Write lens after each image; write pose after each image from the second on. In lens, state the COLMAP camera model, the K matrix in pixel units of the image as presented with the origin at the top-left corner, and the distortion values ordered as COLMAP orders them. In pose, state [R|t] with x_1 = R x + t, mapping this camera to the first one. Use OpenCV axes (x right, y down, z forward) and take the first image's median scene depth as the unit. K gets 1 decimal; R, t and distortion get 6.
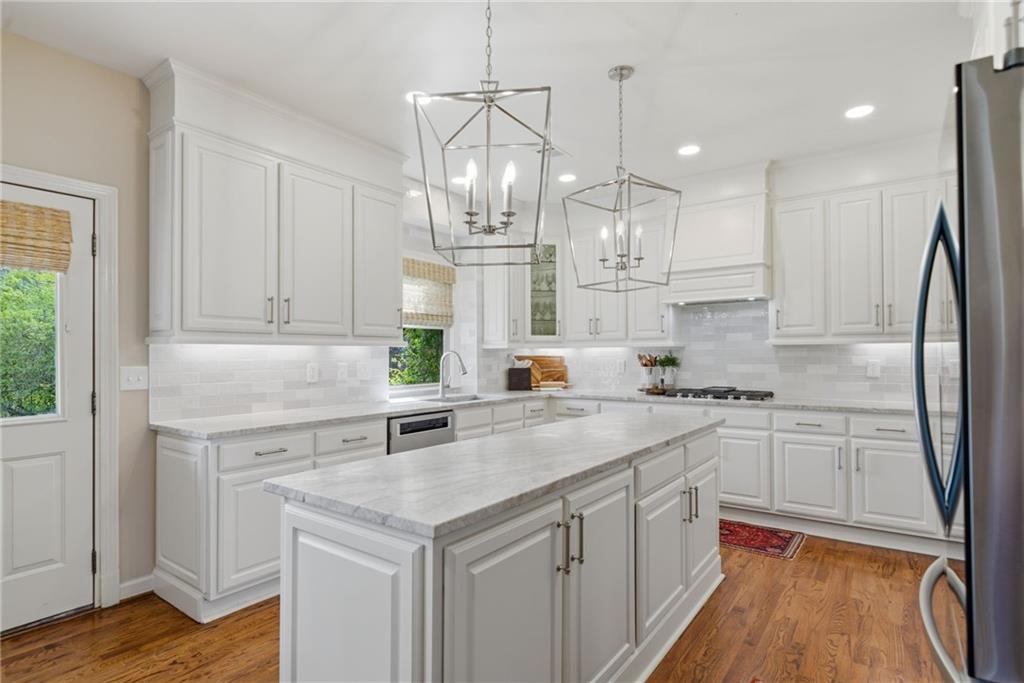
lens RADIAL K [[509.2, 0, 505.4], [0, 509.2, 346.7], [0, 0, 1]] dist [0.000186, 0.001058]
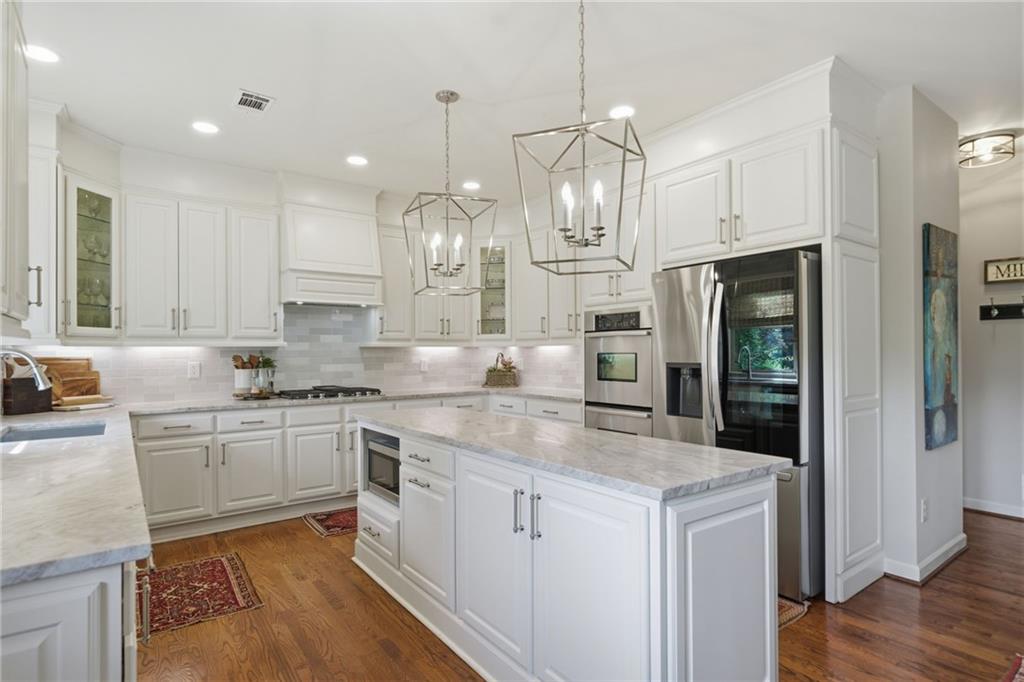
lens RADIAL K [[509.2, 0, 504.5], [0, 509.2, 349.6], [0, 0, 1]] dist [0.000186, 0.001058]
pose [[0.325085, 0.010301, 0.945629, -0.439388], [-0.010807, 0.999916, -0.007177, 0.007442], [-0.945623, -0.007886, 0.325169, 0.302938]]
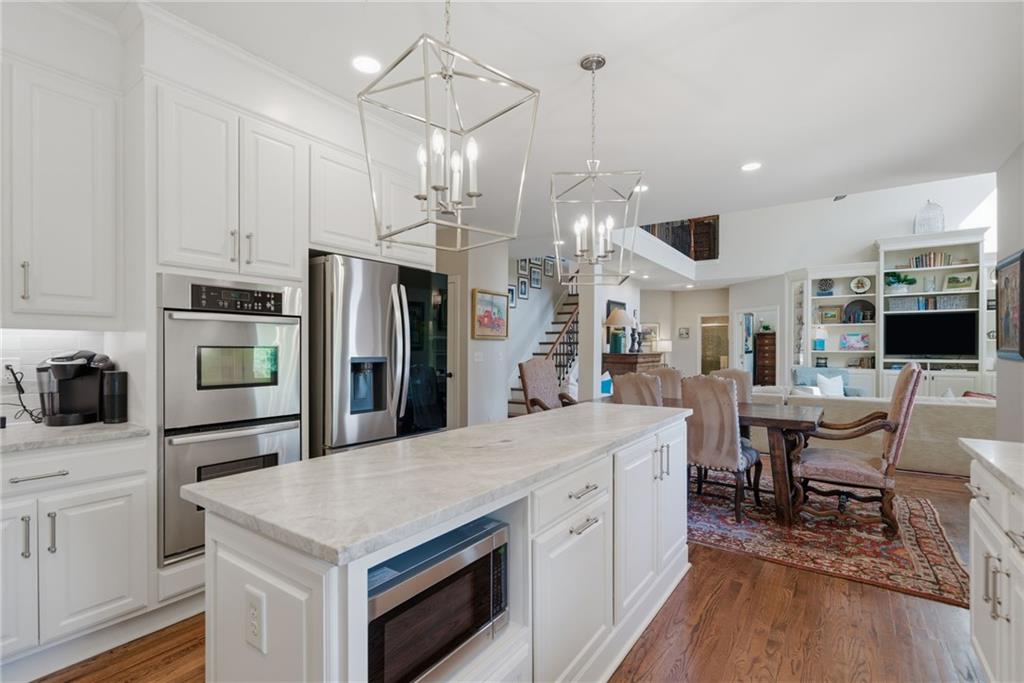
lens RADIAL K [[475.6, 0, 514.4], [0, 475.6, 348.2], [0, 0, 1]] dist [0.010003, -0.000179]
pose [[-0.998118, 0.003126, -0.061246, 0.121934], [0.004187, 0.999843, -0.017207, 0.017804], [0.061182, -0.017431, -0.997974, 0.943010]]
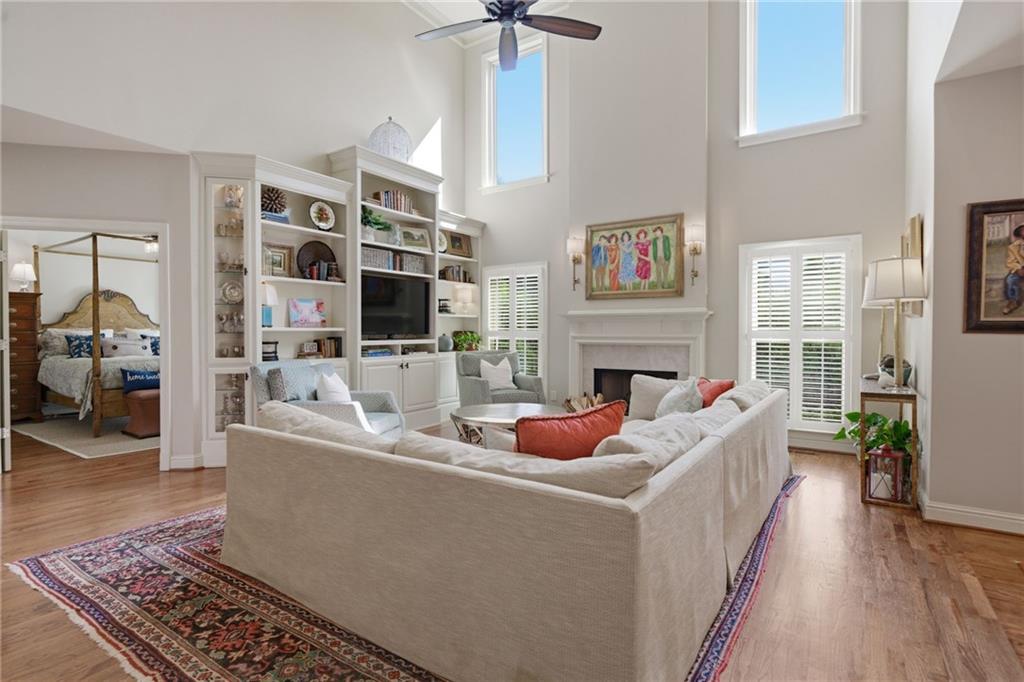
lens RADIAL K [[509.2, 0, 535.1], [0, 509.2, 334.9], [0, 0, 1]] dist [0.000186, 0.001058]
pose [[0.070744, 0.014472, -0.997390, -0.166715], [0.016662, 0.999738, 0.015688, 0.005423], [0.997355, -0.017729, 0.070484, -0.581924]]
